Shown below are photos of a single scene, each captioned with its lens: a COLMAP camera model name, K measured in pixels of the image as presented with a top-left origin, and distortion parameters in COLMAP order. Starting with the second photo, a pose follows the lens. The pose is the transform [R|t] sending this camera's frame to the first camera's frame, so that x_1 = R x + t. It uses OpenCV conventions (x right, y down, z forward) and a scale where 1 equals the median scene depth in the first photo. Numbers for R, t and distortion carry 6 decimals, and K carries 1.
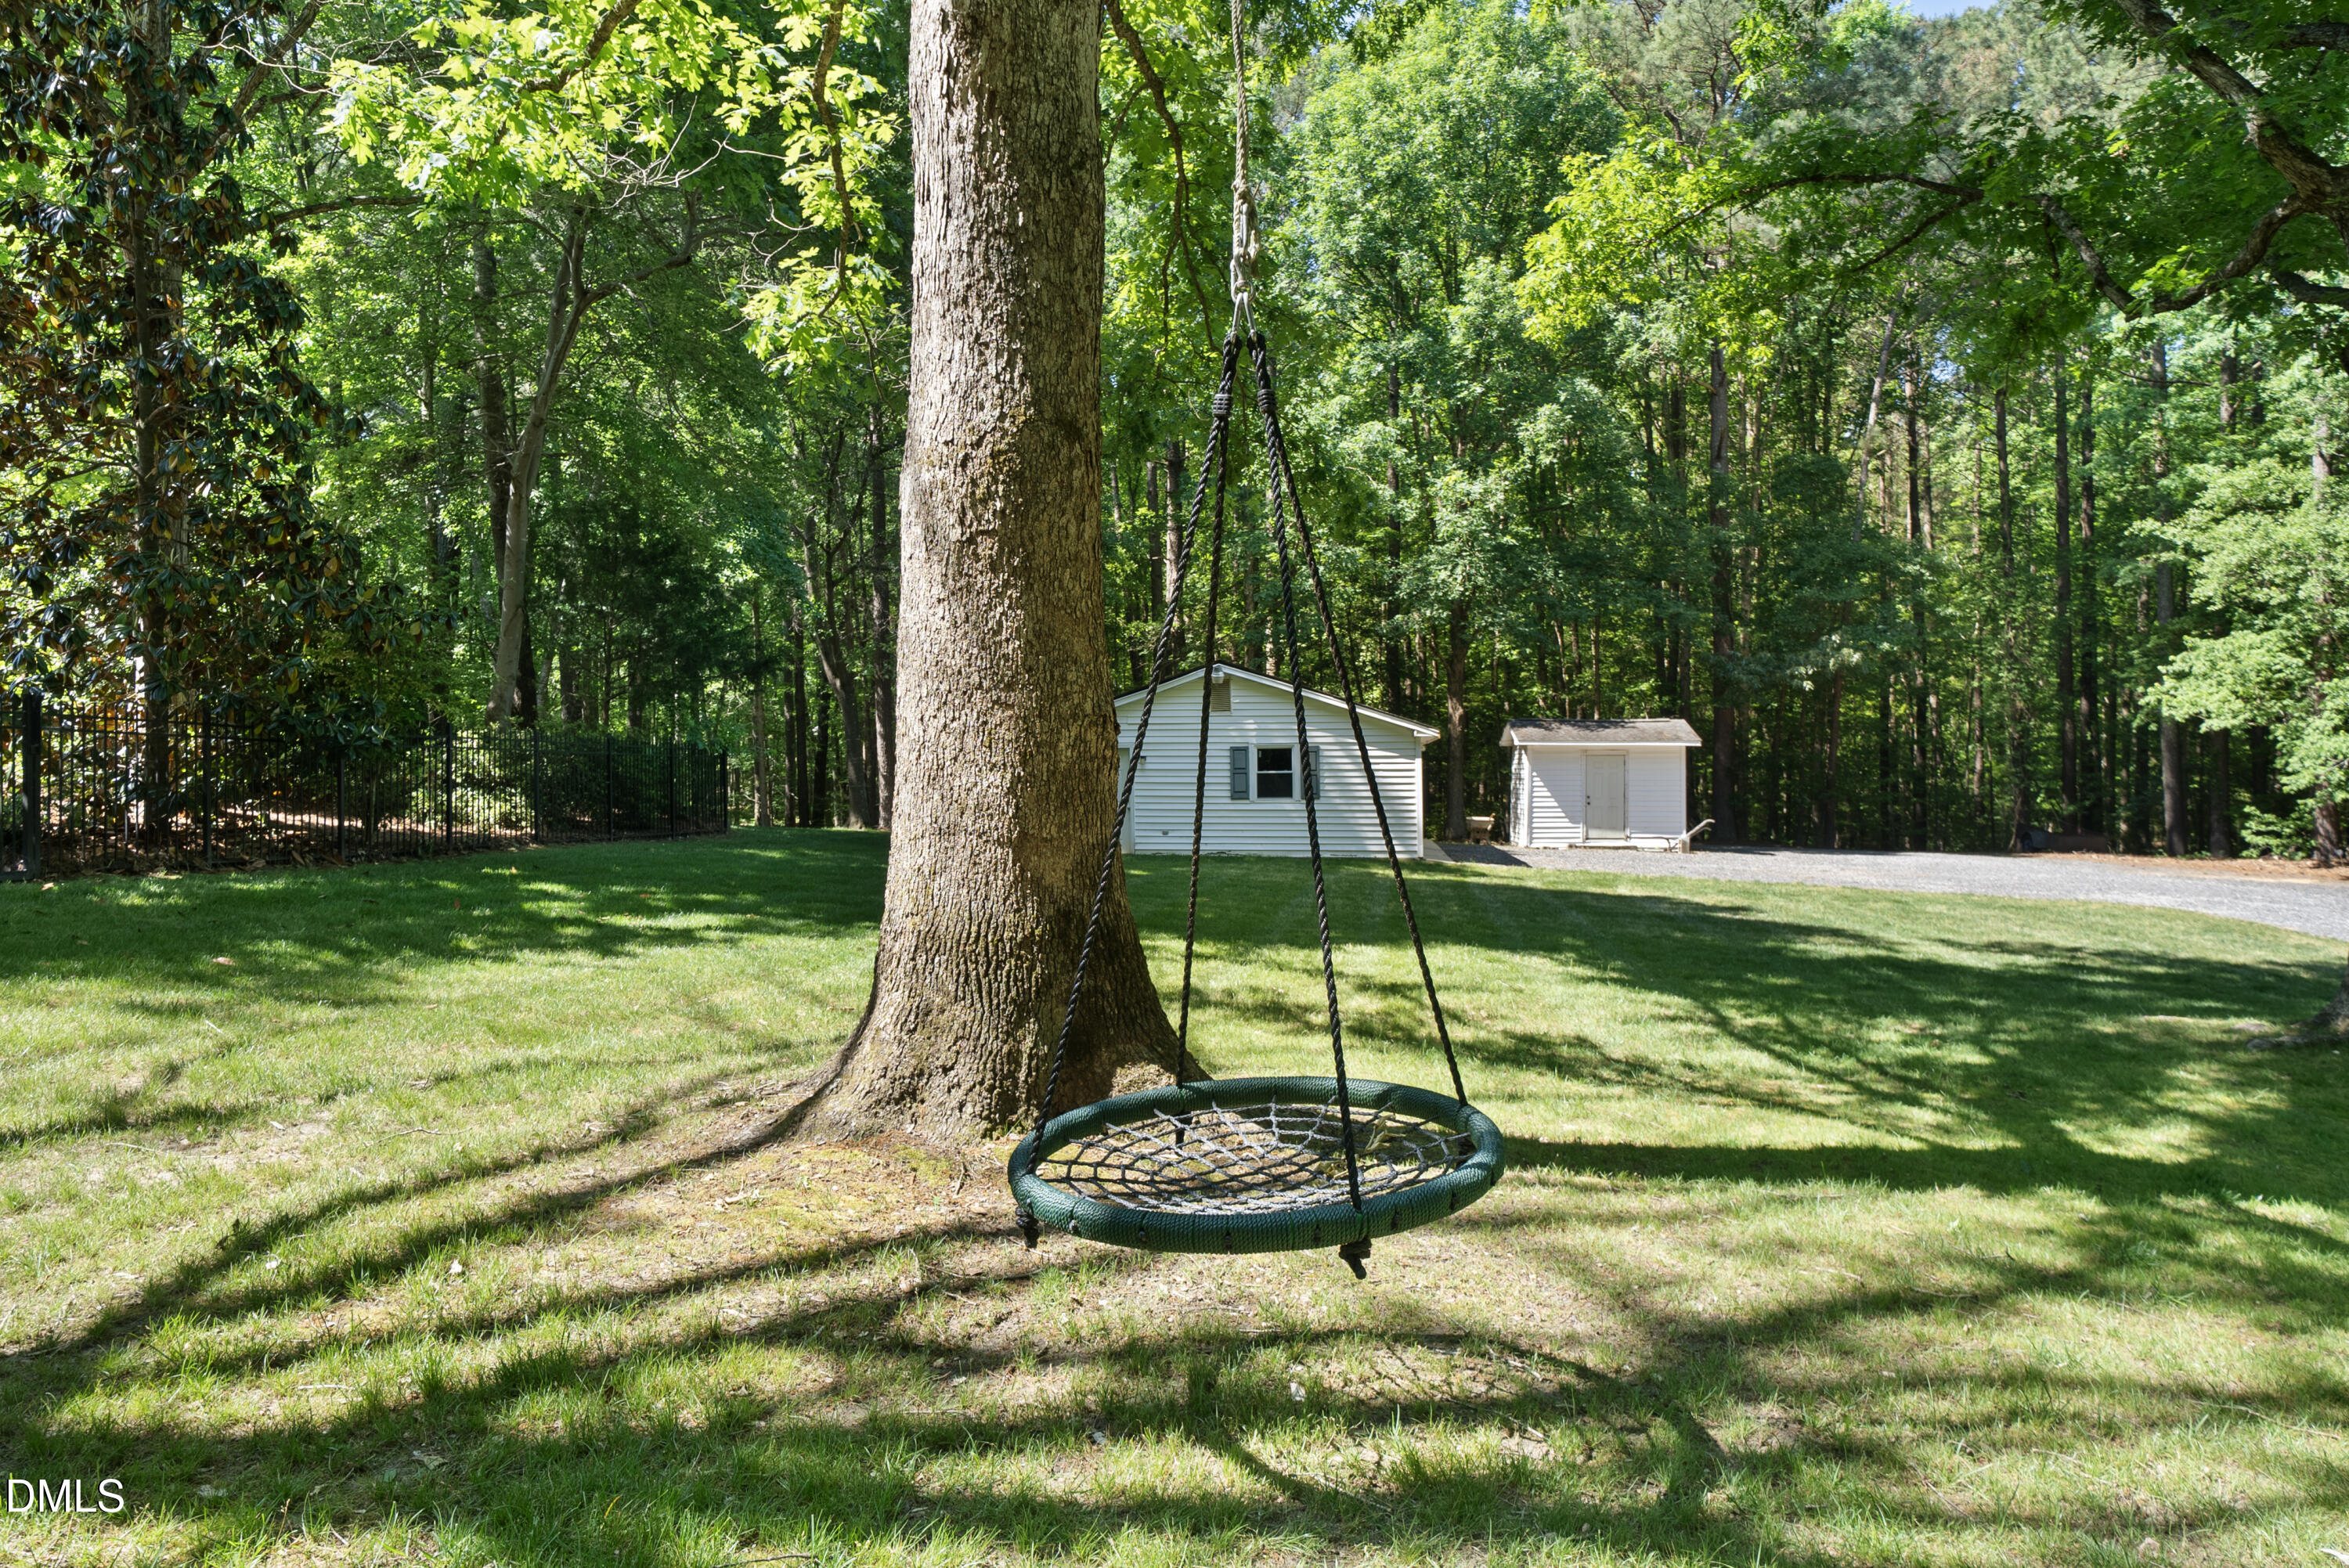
lens RADIAL K [[1543.1, 0, 1157.4], [0, 1543.1, 792.5], [0, 0, 1]] dist [0.001348, -0.002702]
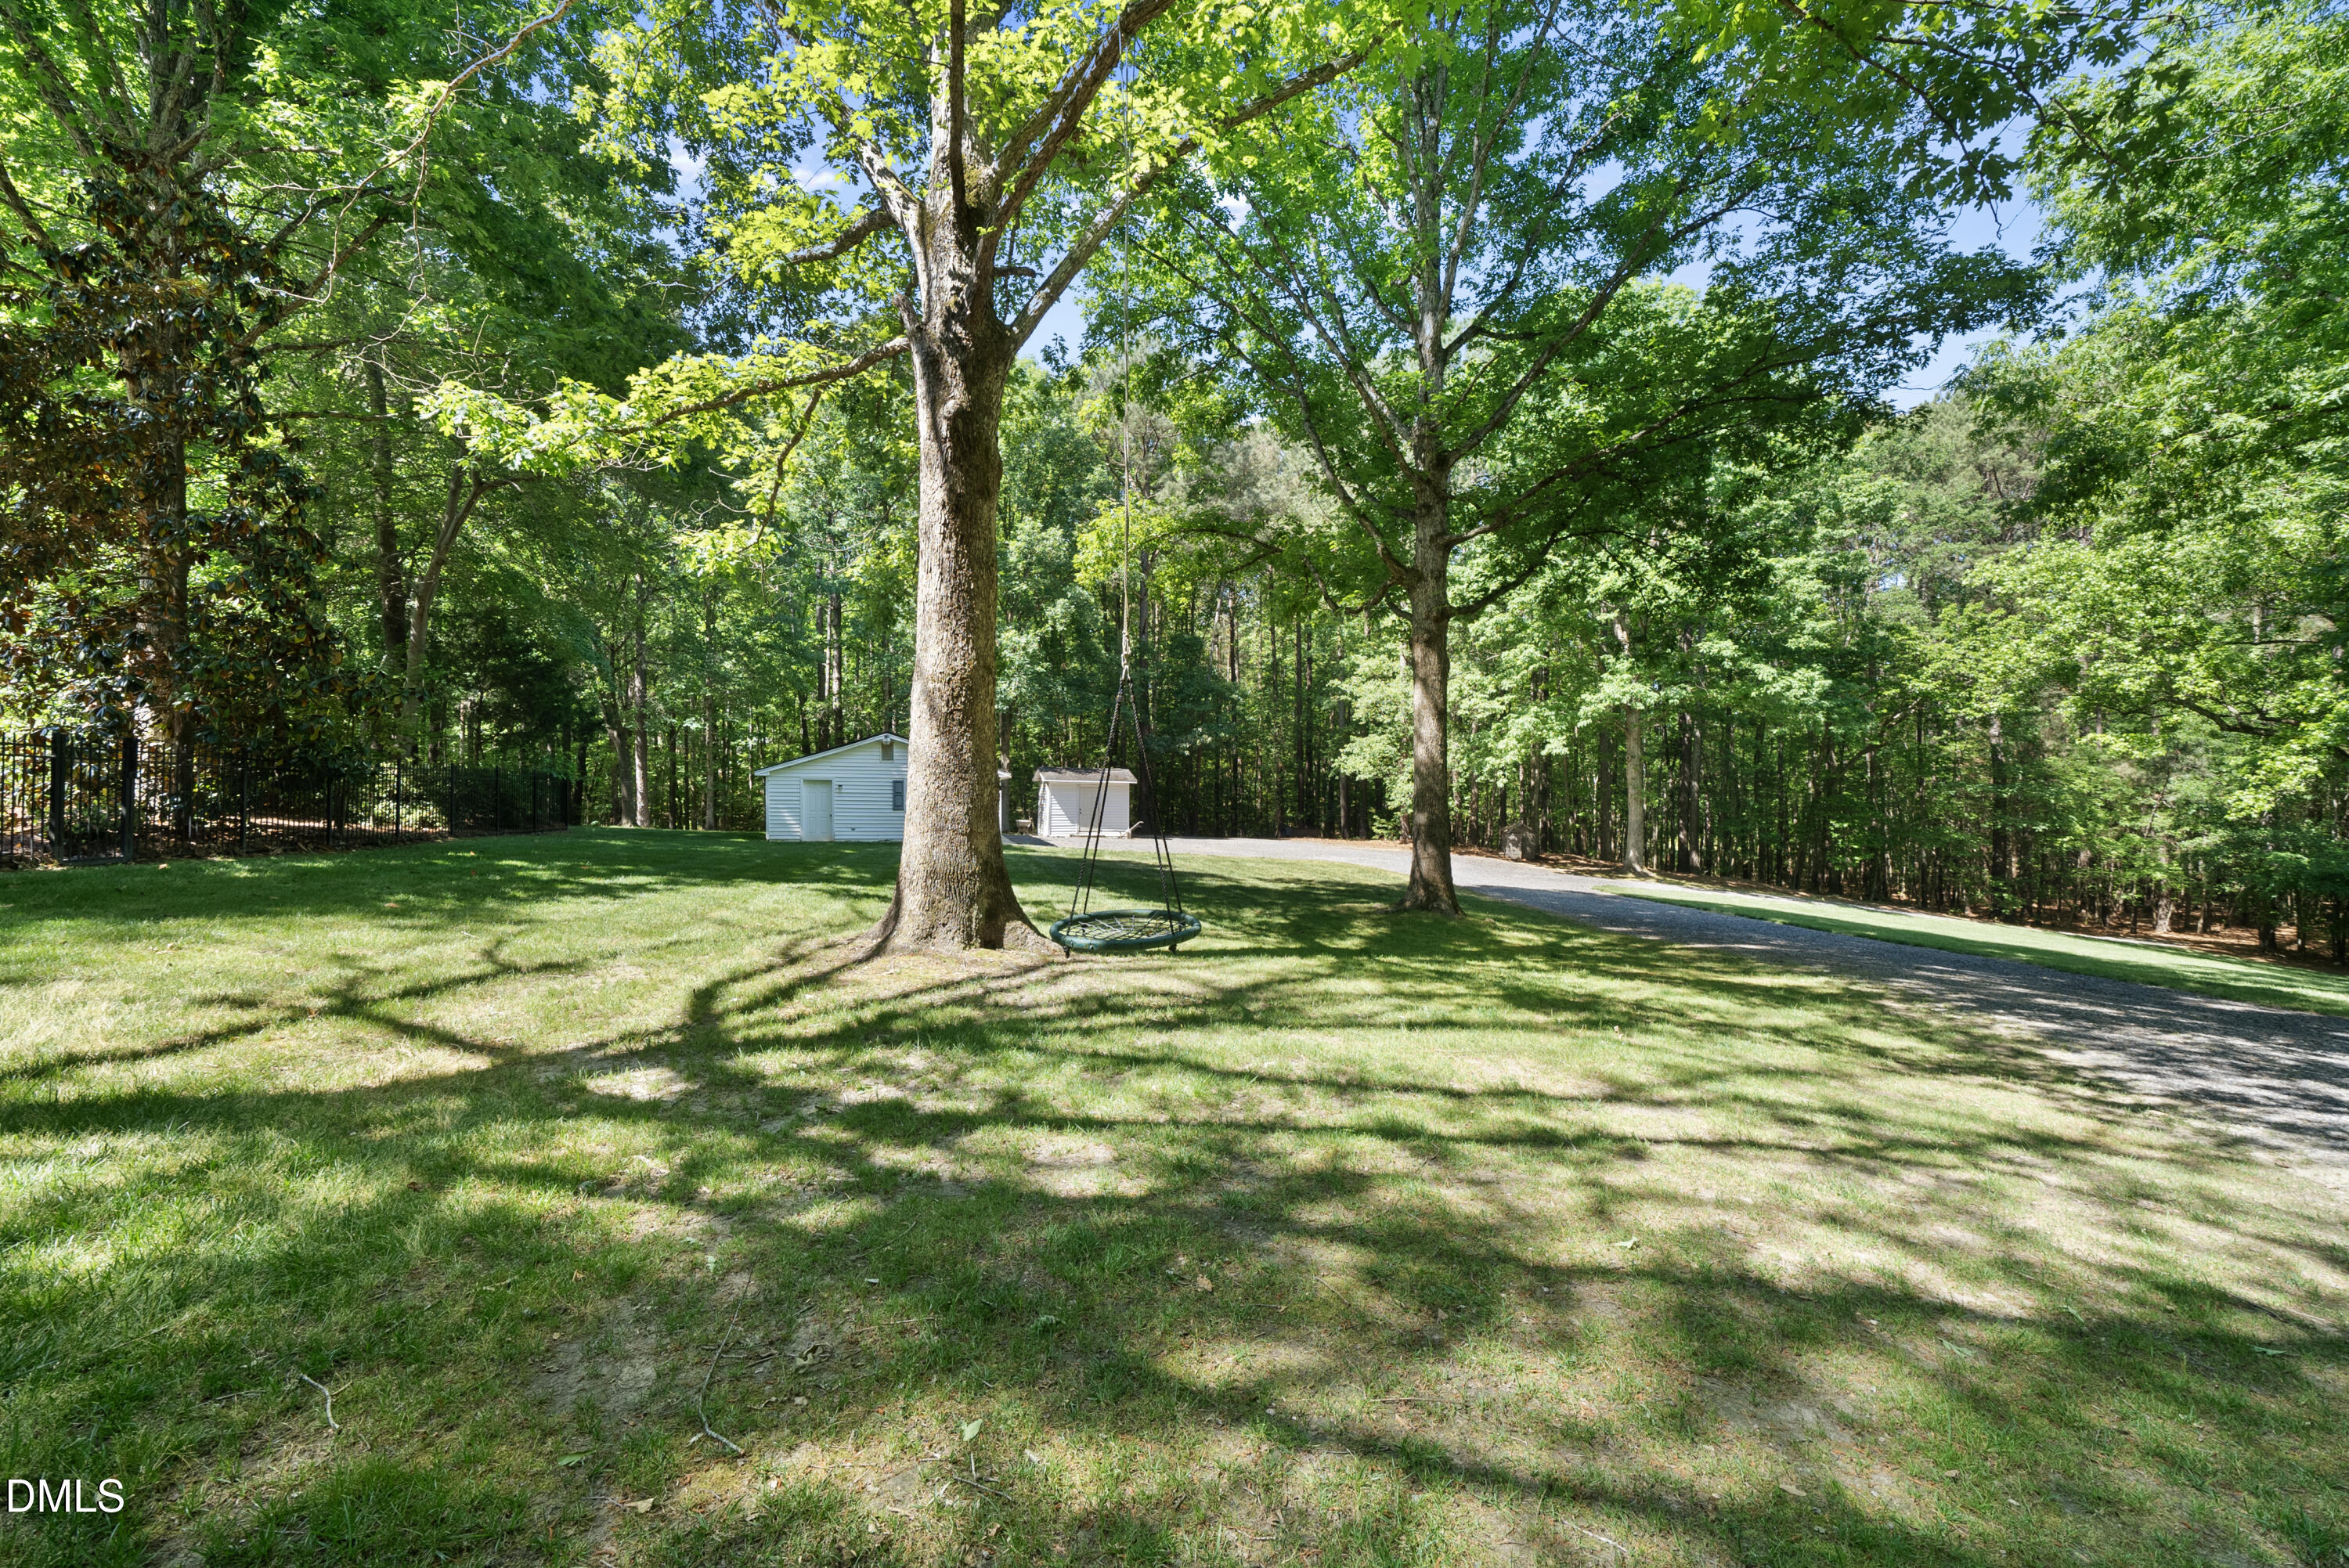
lens RADIAL K [[884.4, 0, 1171.2], [0, 884.4, 788.7], [0, 0, 1]] dist [0.000234, -0.000826]
pose [[0.925132, 0.014731, 0.379360, -0.104469], [-0.007575, 0.999764, -0.020349, -0.004472], [-0.379570, 0.015952, 0.925025, -0.142916]]
